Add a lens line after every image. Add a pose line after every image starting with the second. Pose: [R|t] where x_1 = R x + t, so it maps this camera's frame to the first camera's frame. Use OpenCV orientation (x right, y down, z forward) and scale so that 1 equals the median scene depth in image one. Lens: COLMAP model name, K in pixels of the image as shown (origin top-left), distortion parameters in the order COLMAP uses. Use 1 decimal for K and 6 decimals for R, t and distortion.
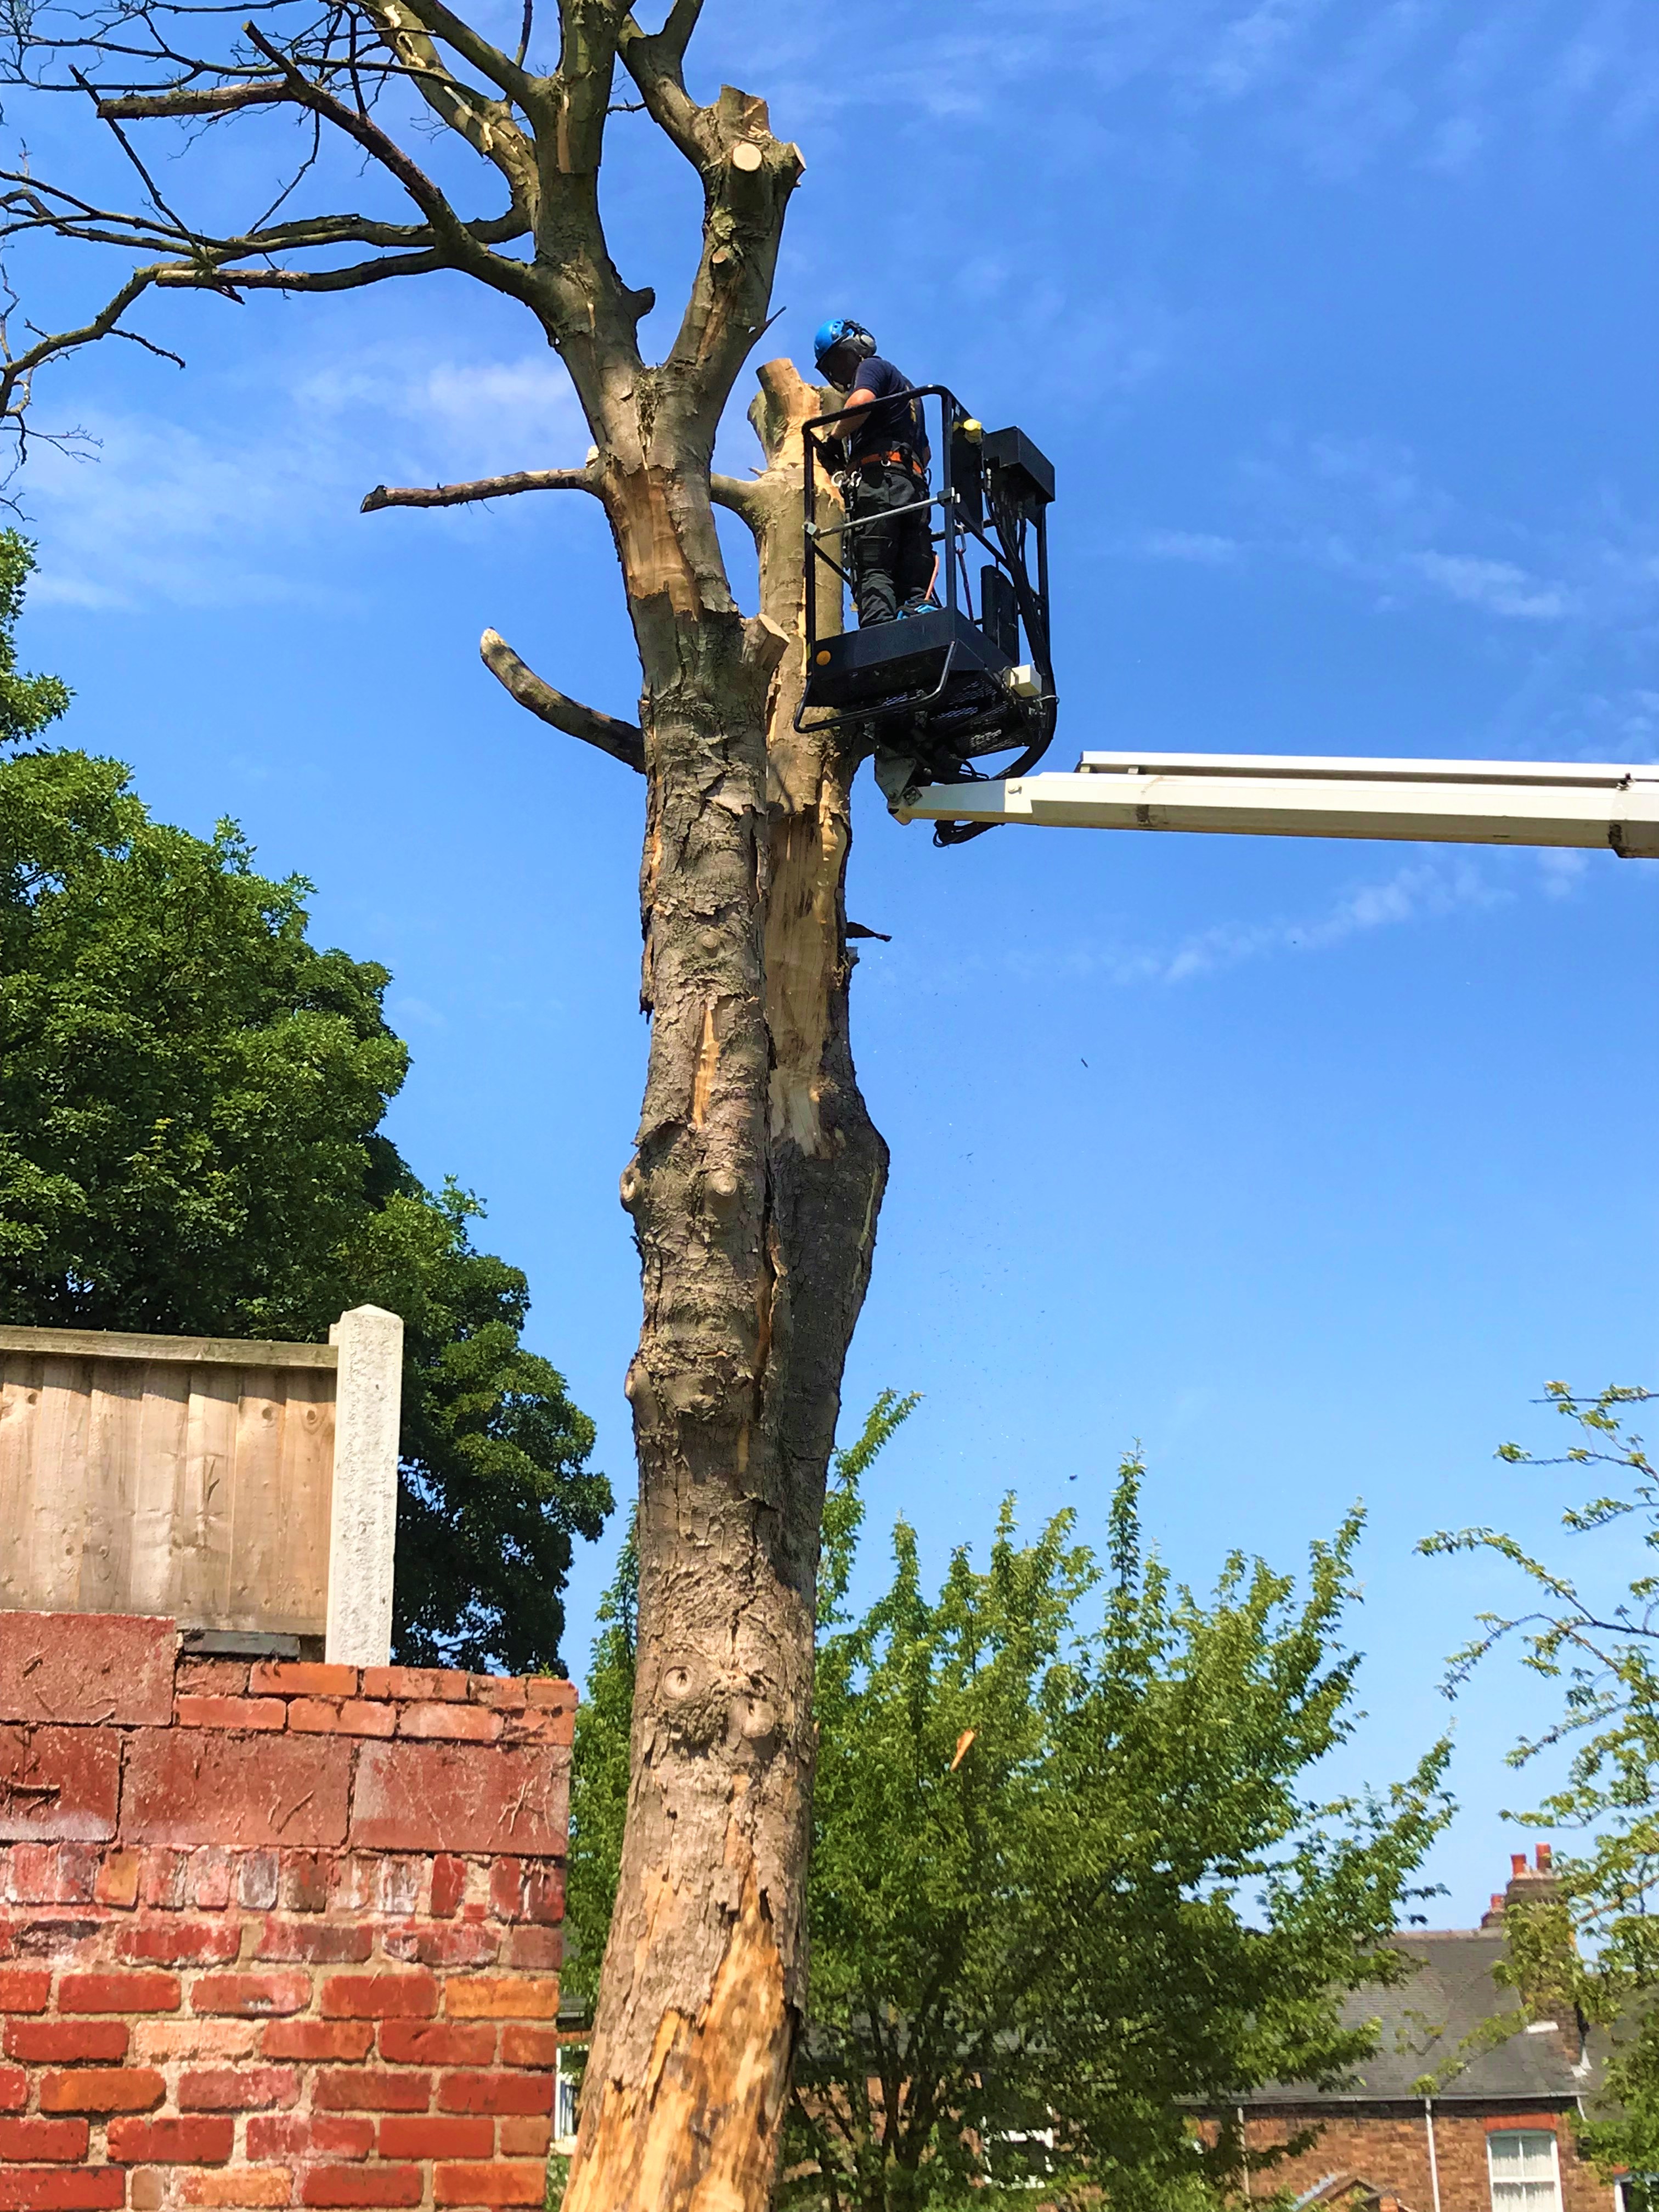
lens RADIAL K [[3108.7, 0, 830.8], [0, 3108.7, 1094.9], [0, 0, 1]] dist [0.124871, -0.427454]
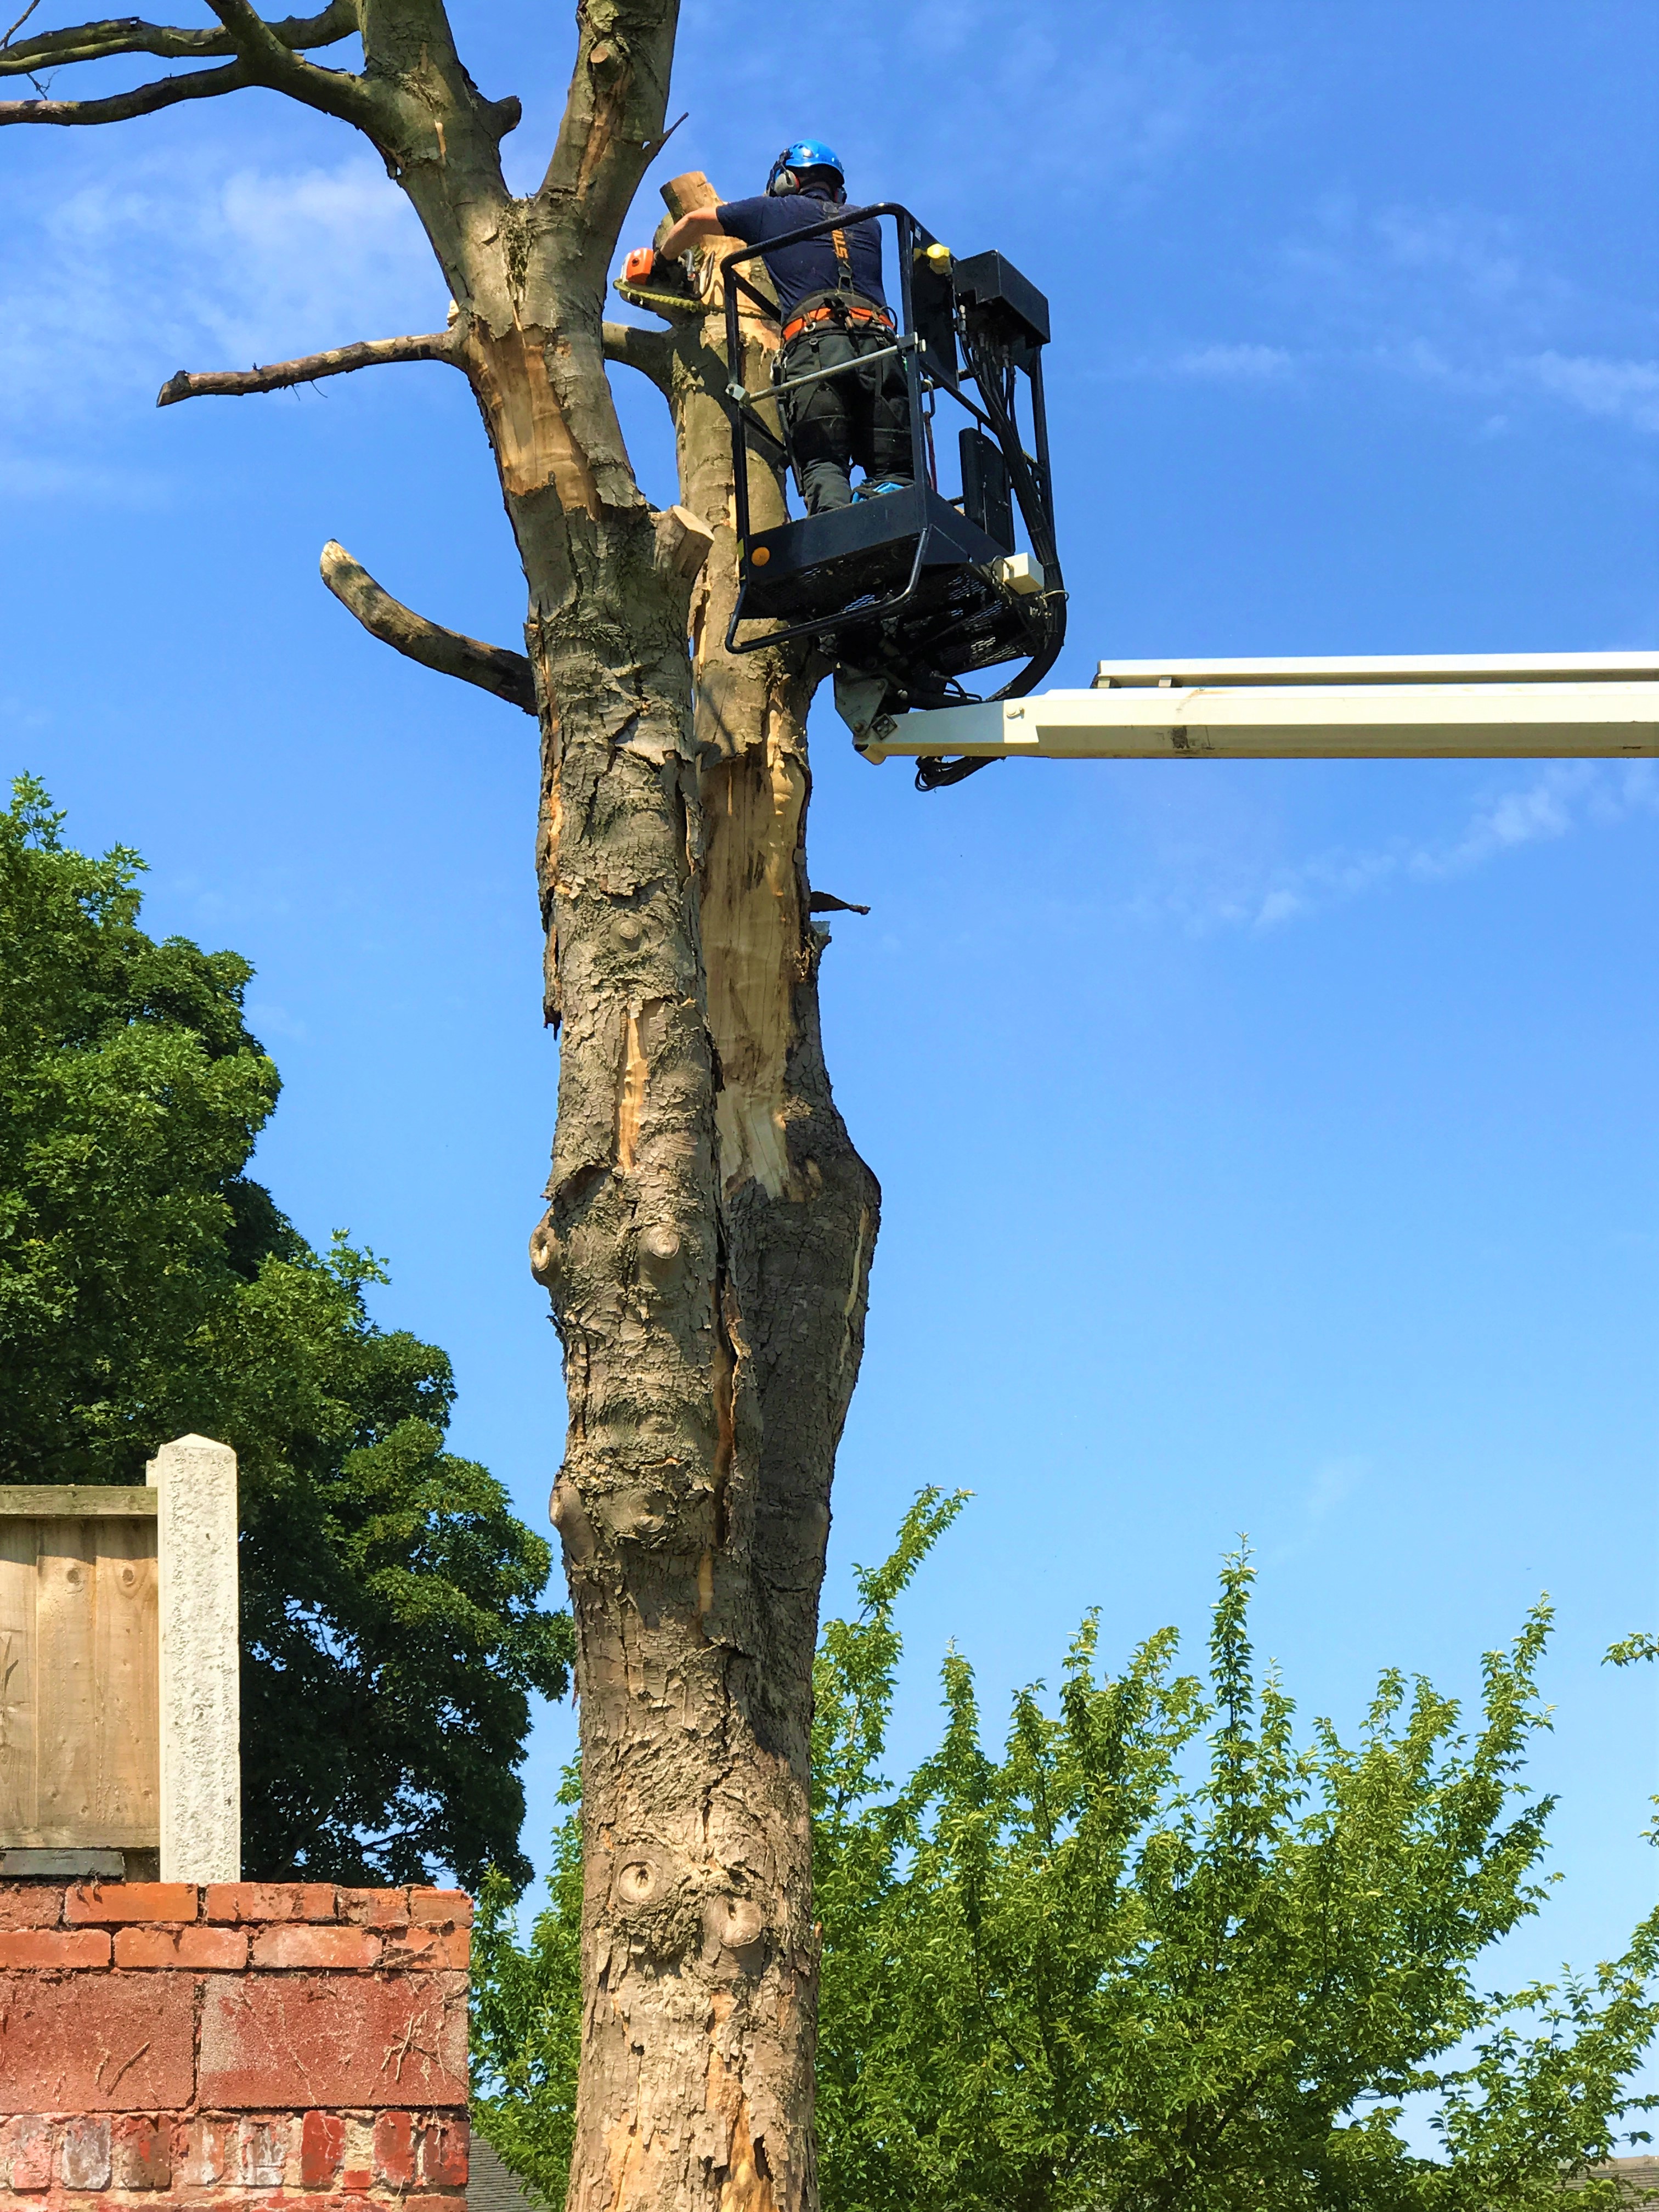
lens RADIAL K [[4174.9, 0, 829.5], [0, 4174.9, 1106.0], [0, 0, 1]] dist [-0.208443, 1.928123]
pose [[0.998699, -0.050575, -0.006542, 0.015159], [0.050604, 0.998709, 0.004335, -0.007550], [0.006314, -0.004660, 0.999969, -0.036948]]
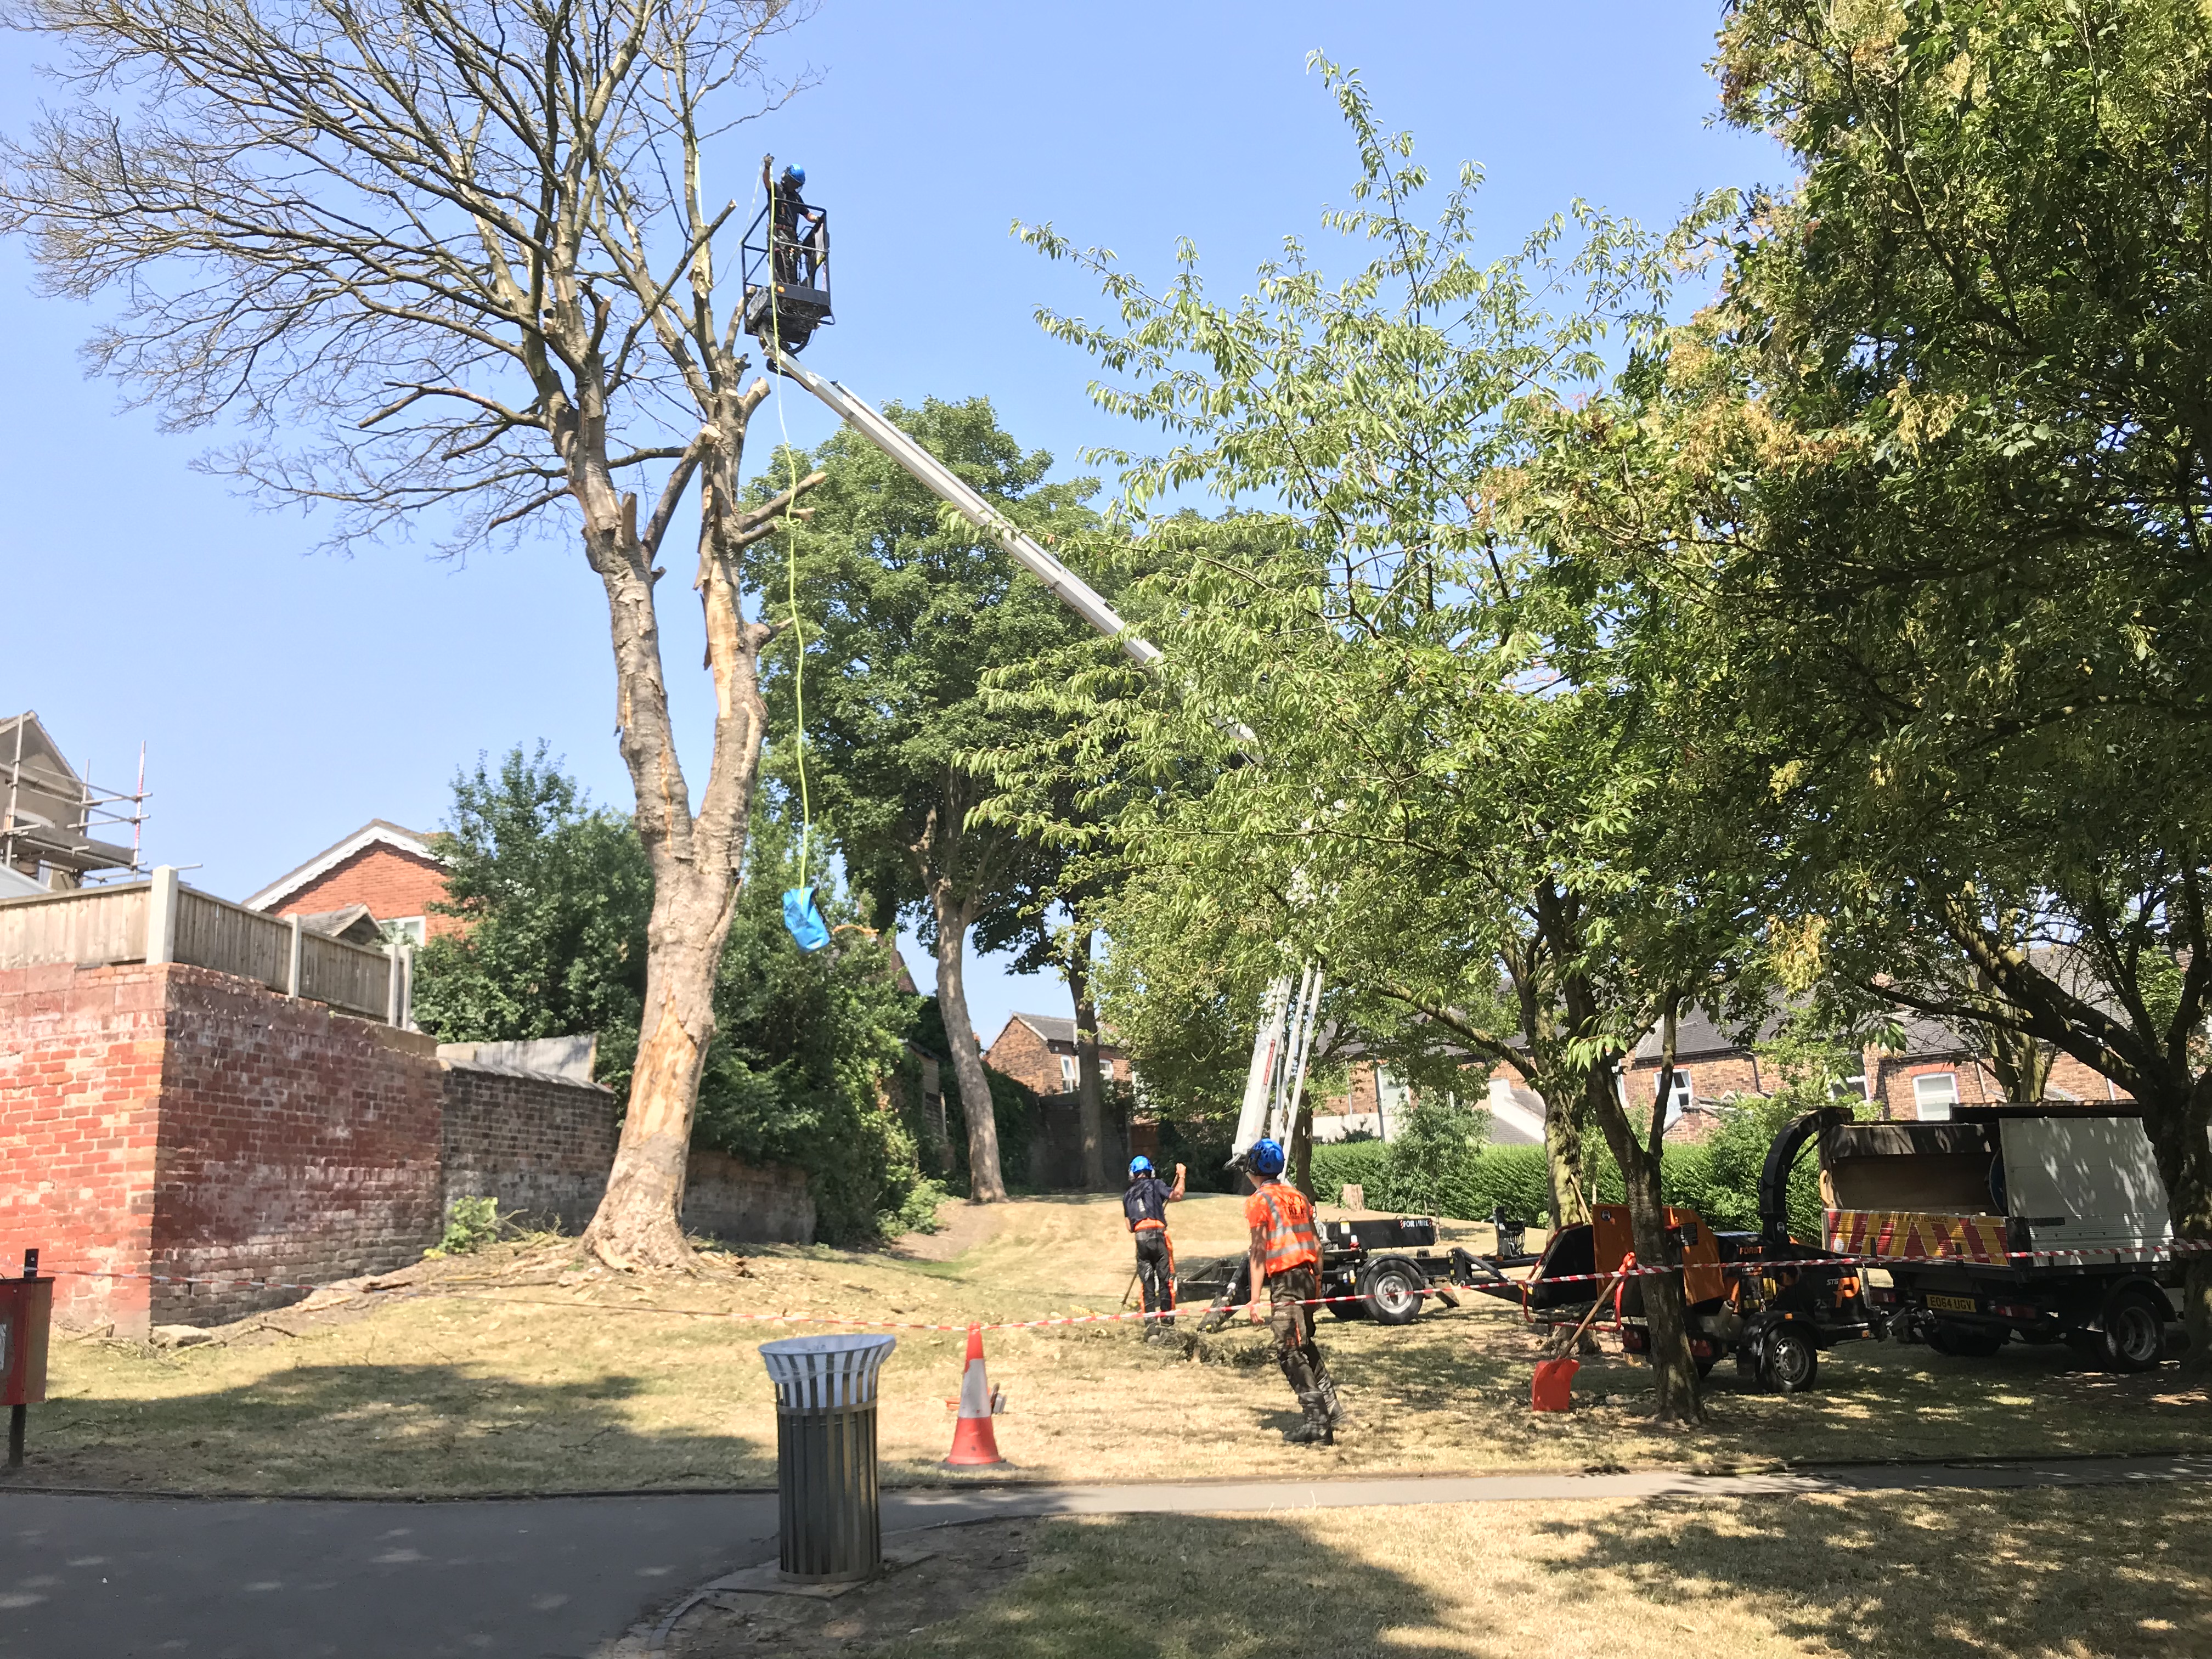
lens RADIAL K [[1789.8, 0, 1102.7], [0, 1789.8, 814.7], [0, 0, 1]] dist [0.016534, 0.011060]
pose [[0.851825, -0.161686, -0.498248, 1.051624], [0.230604, 0.969791, 0.079543, 0.055991], [0.470336, -0.182654, 0.863378, -0.155529]]
